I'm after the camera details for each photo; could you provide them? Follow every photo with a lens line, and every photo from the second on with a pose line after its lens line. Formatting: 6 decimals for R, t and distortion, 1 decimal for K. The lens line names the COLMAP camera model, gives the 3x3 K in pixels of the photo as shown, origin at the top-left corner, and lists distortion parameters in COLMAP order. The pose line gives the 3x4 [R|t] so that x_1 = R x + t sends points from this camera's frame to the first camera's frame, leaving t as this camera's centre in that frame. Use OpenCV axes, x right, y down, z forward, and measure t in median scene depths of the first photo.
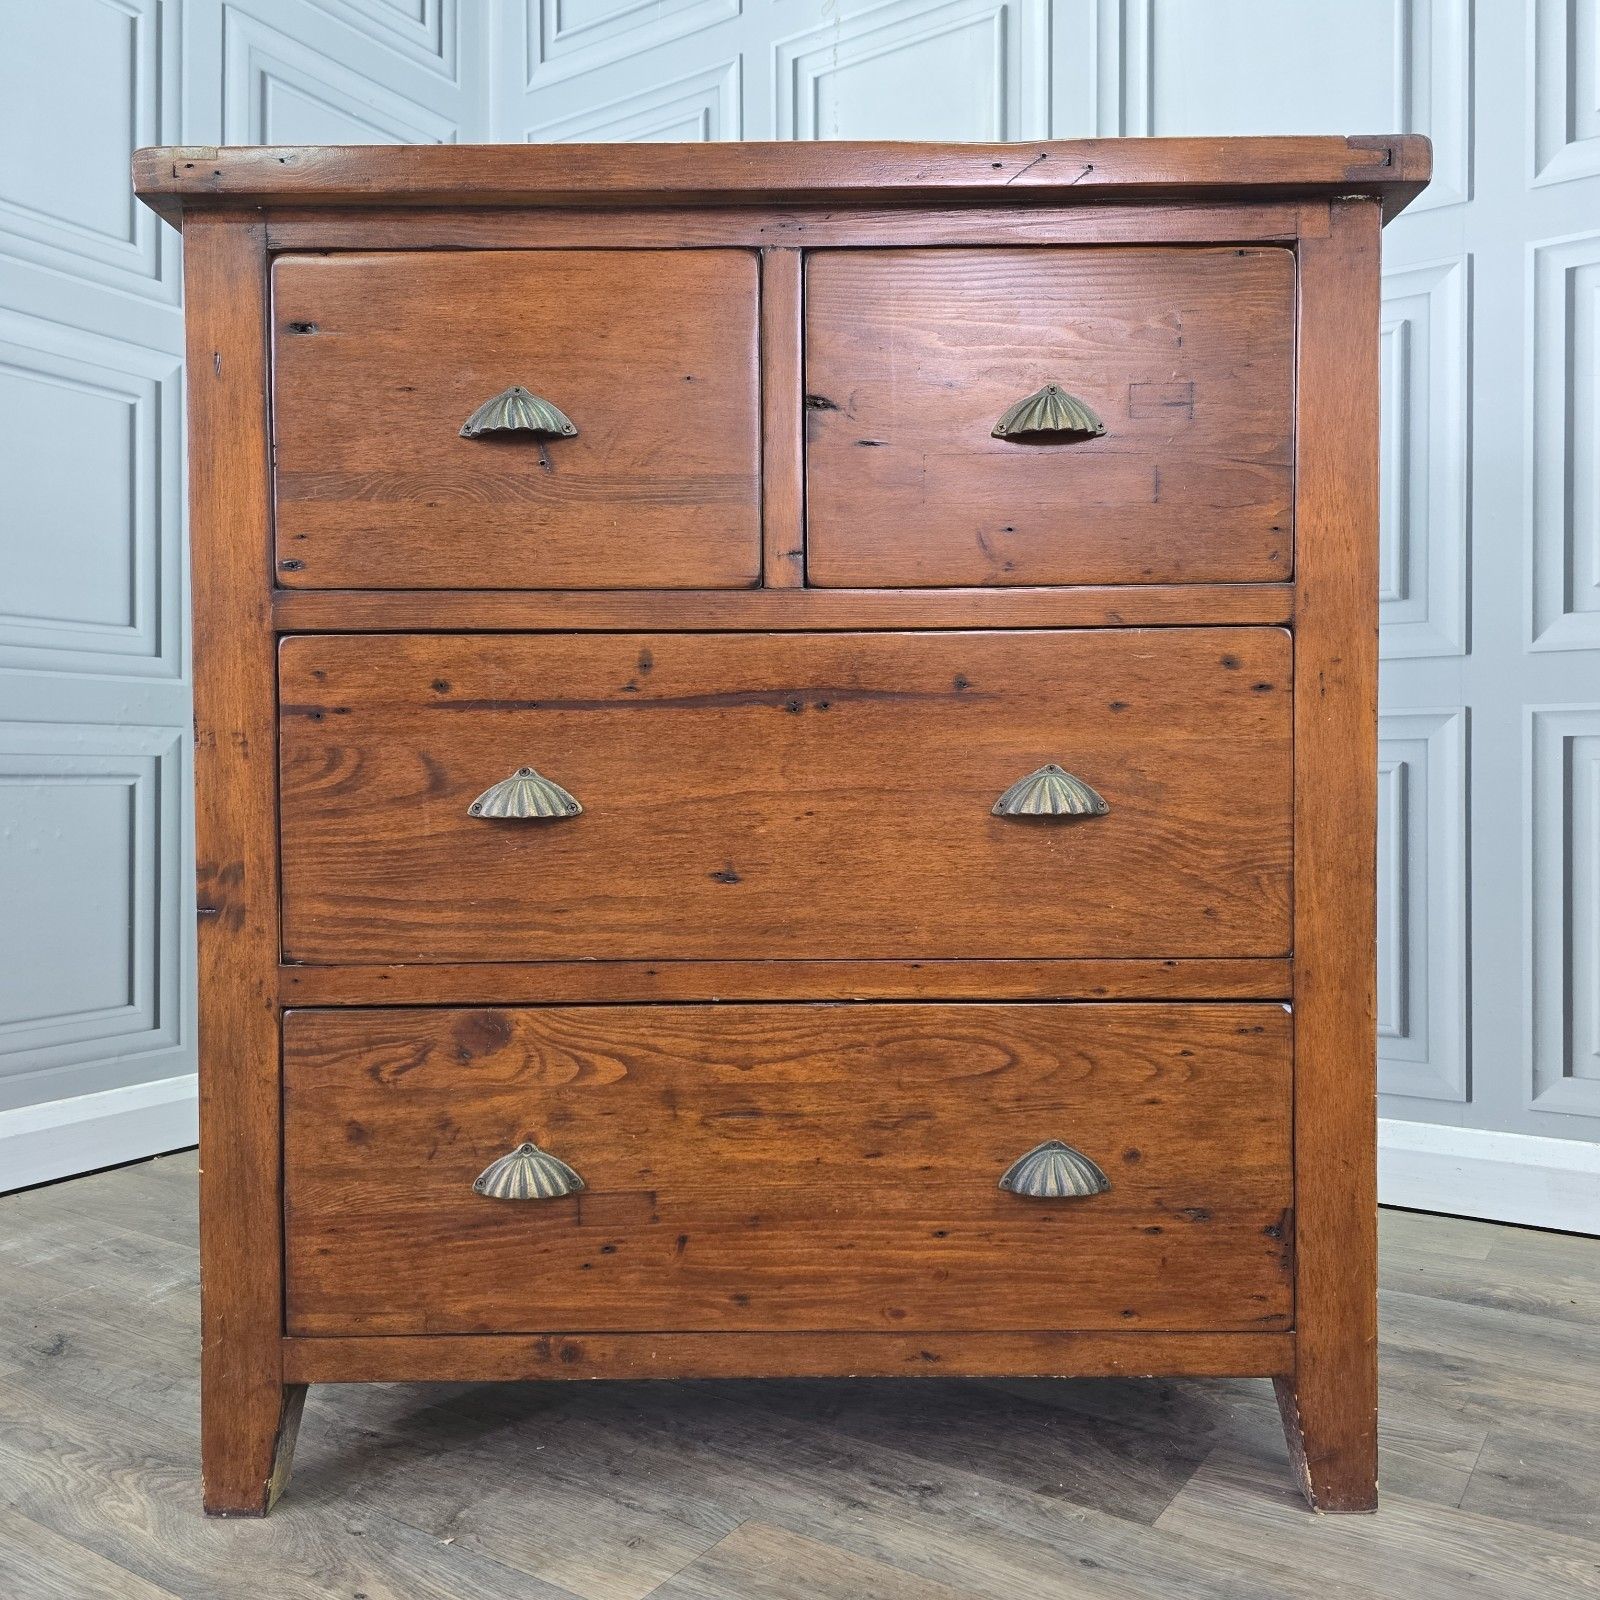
lens RADIAL K [[1428.3, 0, 814.0], [0, 1428.3, 796.7], [0, 0, 1]] dist [0.088979, -0.119157]
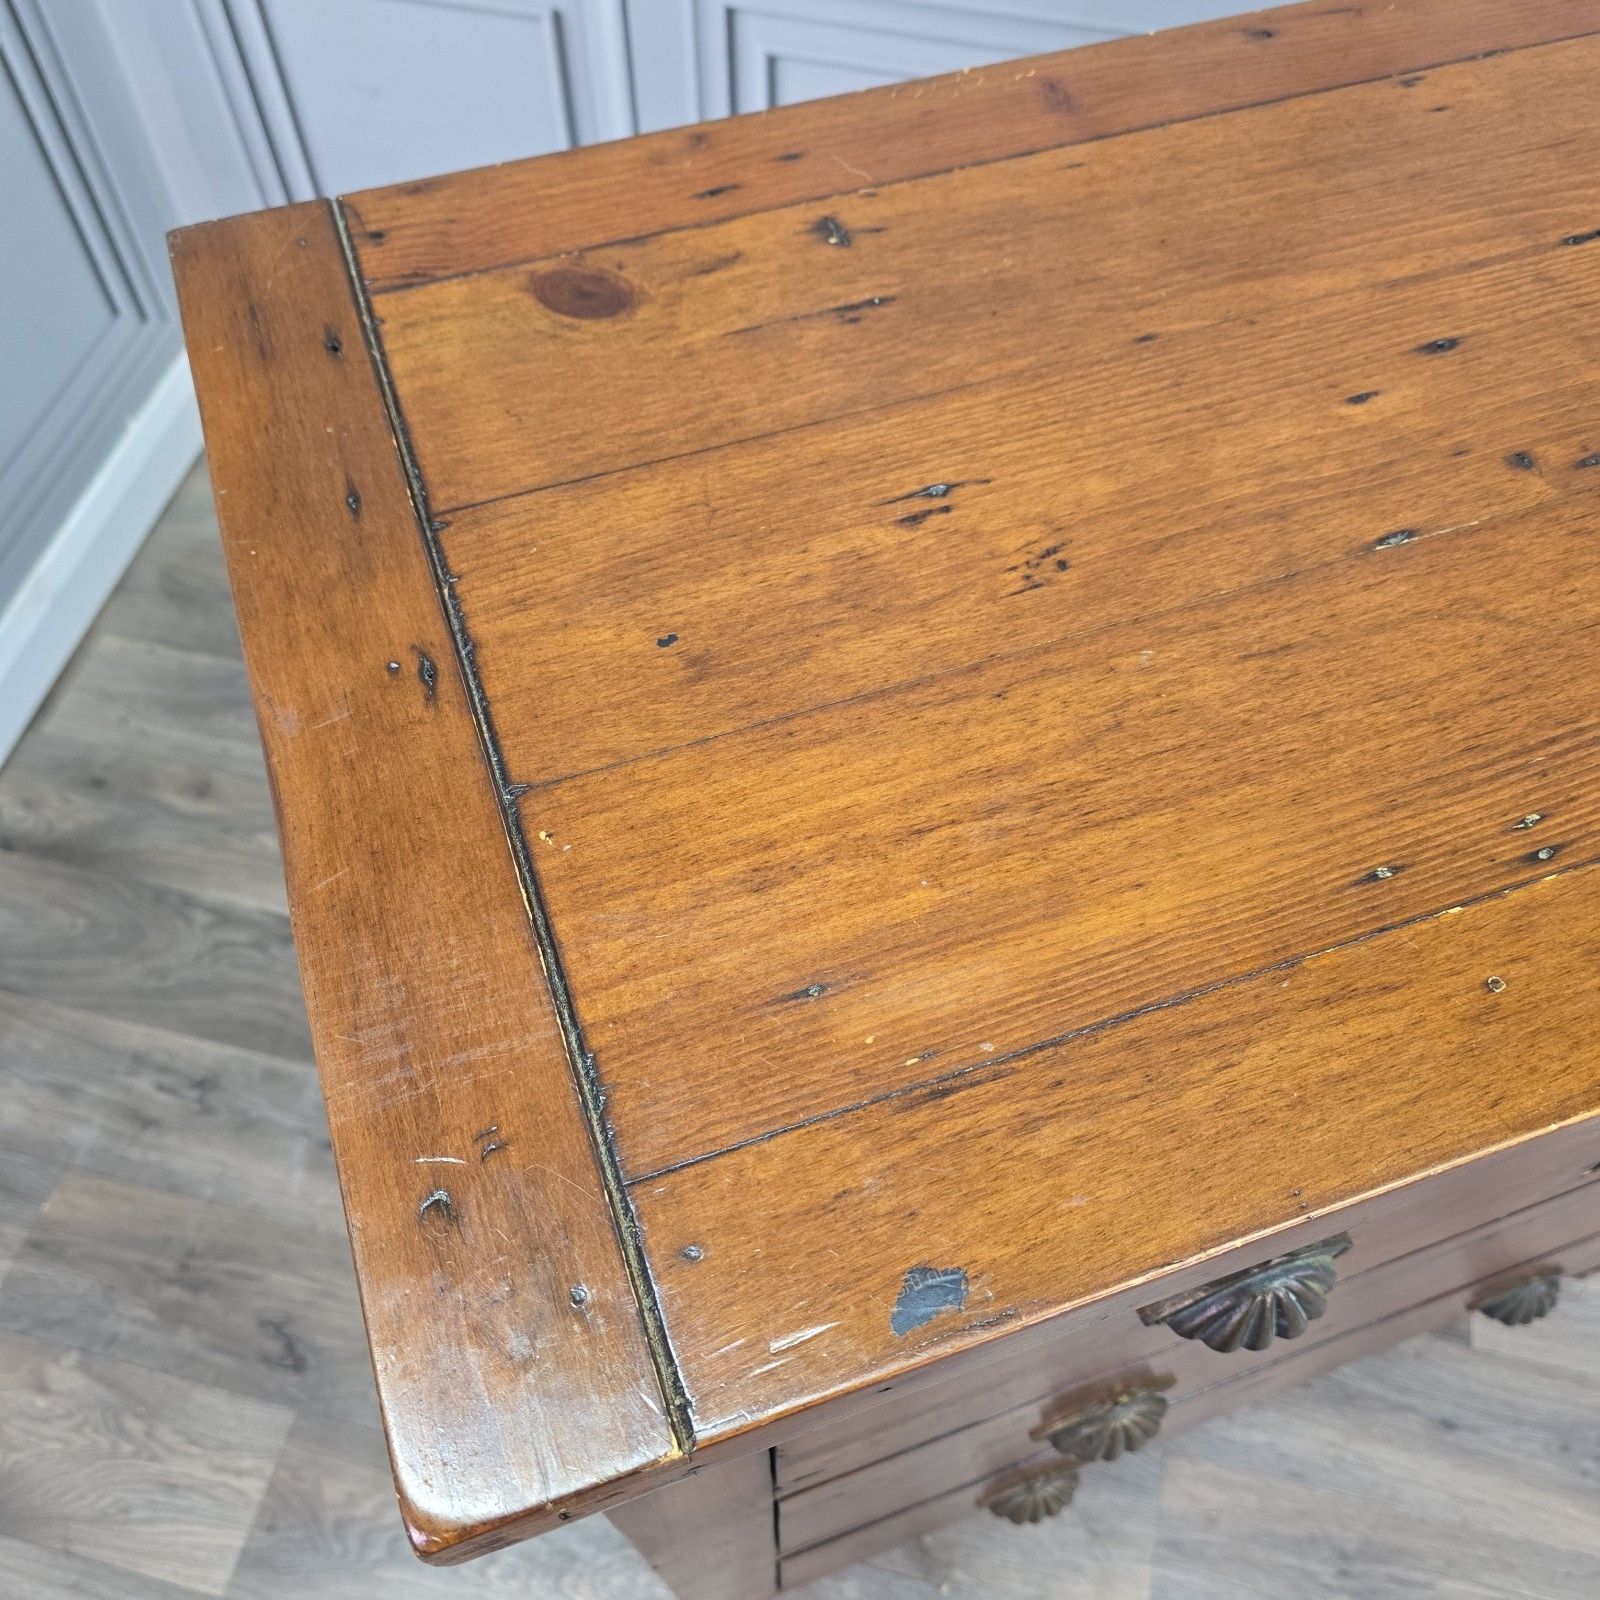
lens RADIAL K [[1428.3, 0, 802.2], [0, 1428.3, 795.0], [0, 0, 1]] dist [0.088979, -0.119157]
pose [[0.941897, -0.276191, 0.191177, -0.392506], [-0.007354, 0.552052, 0.833777, -0.746028], [-0.335821, -0.786738, 0.517945, 0.919322]]
